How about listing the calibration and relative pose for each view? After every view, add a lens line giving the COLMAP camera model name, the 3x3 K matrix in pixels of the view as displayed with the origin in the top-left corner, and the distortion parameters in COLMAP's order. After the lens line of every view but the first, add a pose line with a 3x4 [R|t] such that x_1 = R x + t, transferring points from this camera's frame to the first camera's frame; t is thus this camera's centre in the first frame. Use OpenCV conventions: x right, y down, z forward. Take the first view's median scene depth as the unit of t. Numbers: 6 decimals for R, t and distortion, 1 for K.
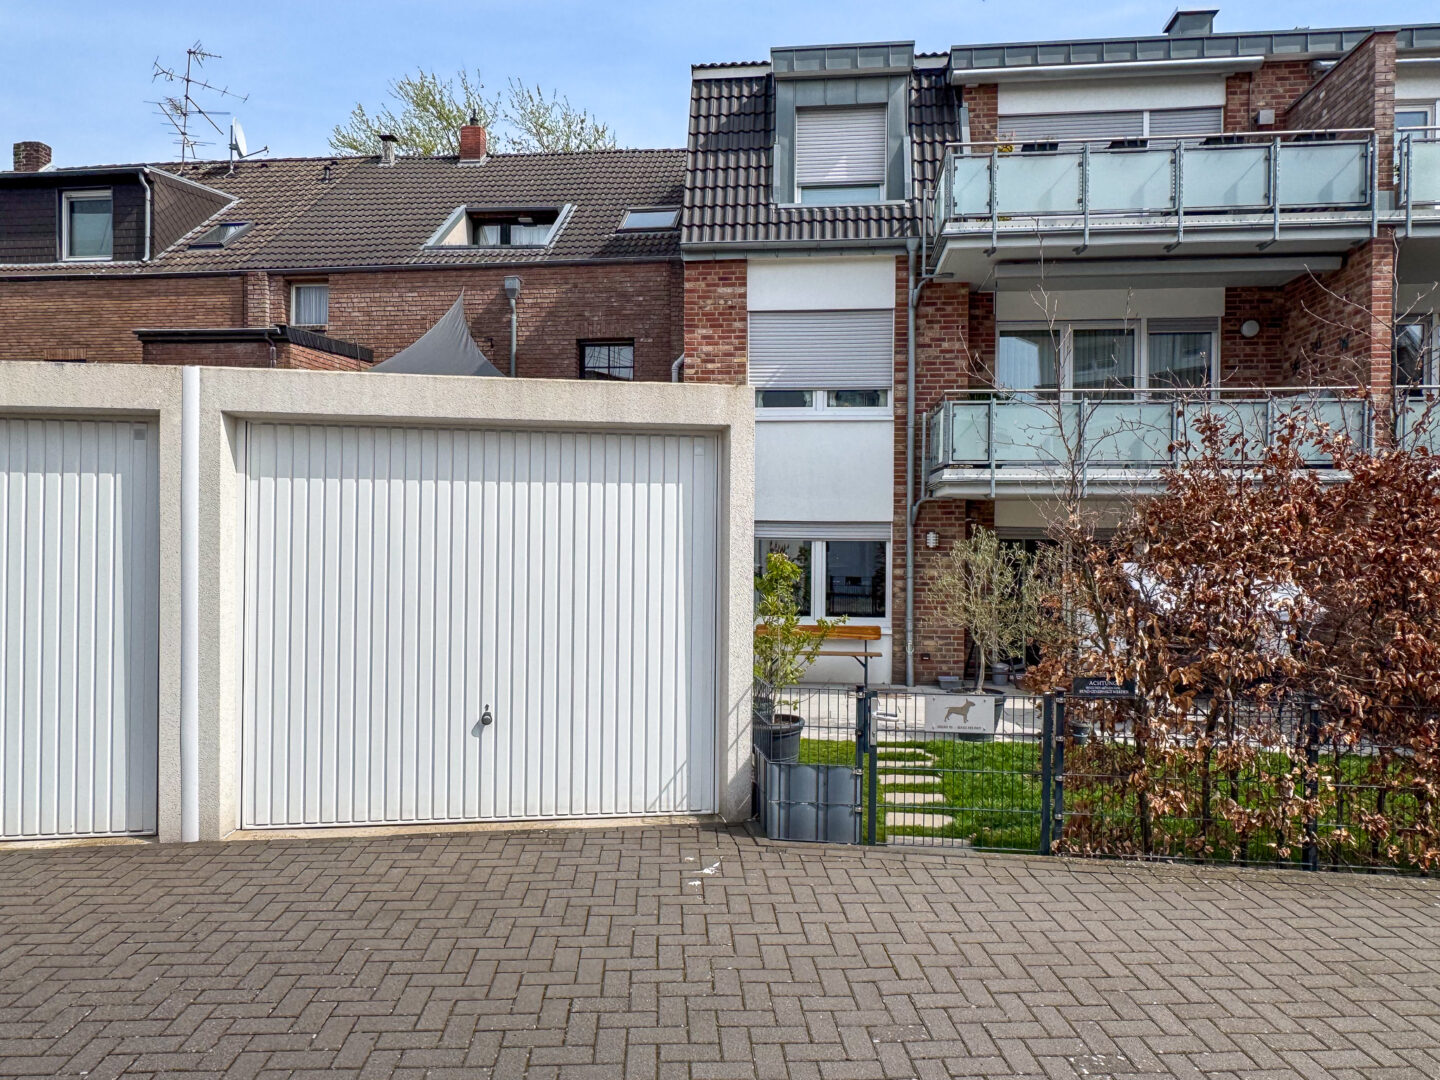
lens RADIAL K [[954.8, 0, 720.0], [0, 954.8, 540.0], [0, 0, 1]] dist [0.027321, -0.001263]
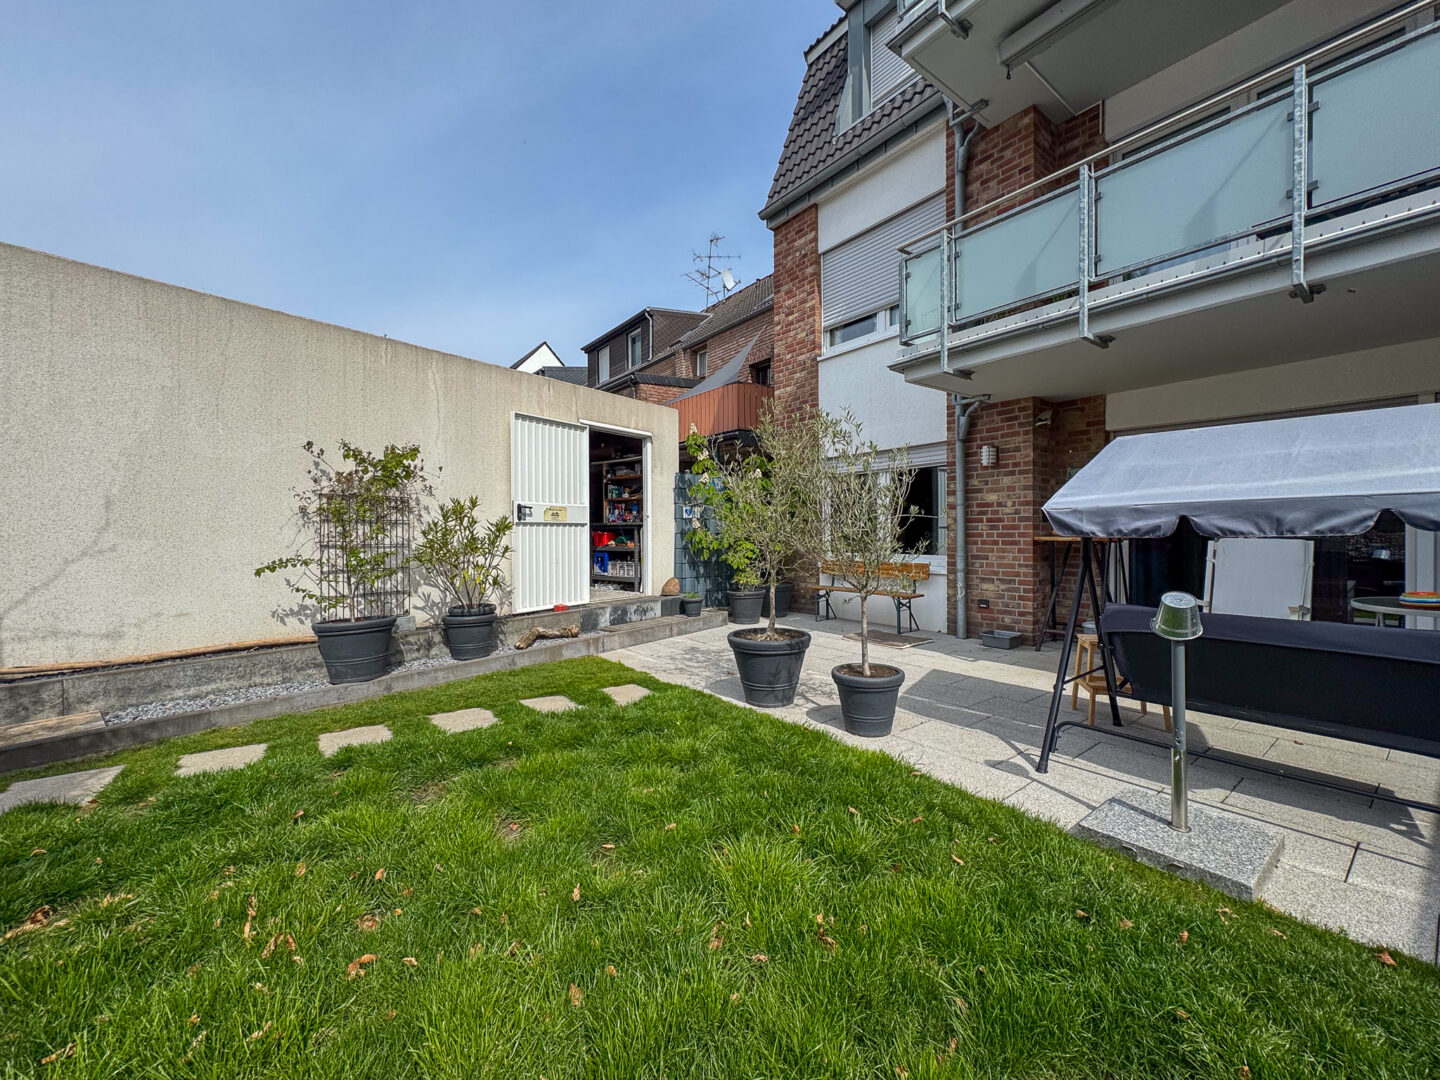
lens RADIAL K [[577.8, 0, 720.0], [0, 577.8, 540.0], [0, 0, 1]] dist [-0.002380, 0.000711]
pose [[0.677925, -0.002242, -0.735128, 0.420455], [0.010922, 0.999916, 0.007022, 0.062903], [0.735050, -0.012790, 0.677892, 0.510807]]
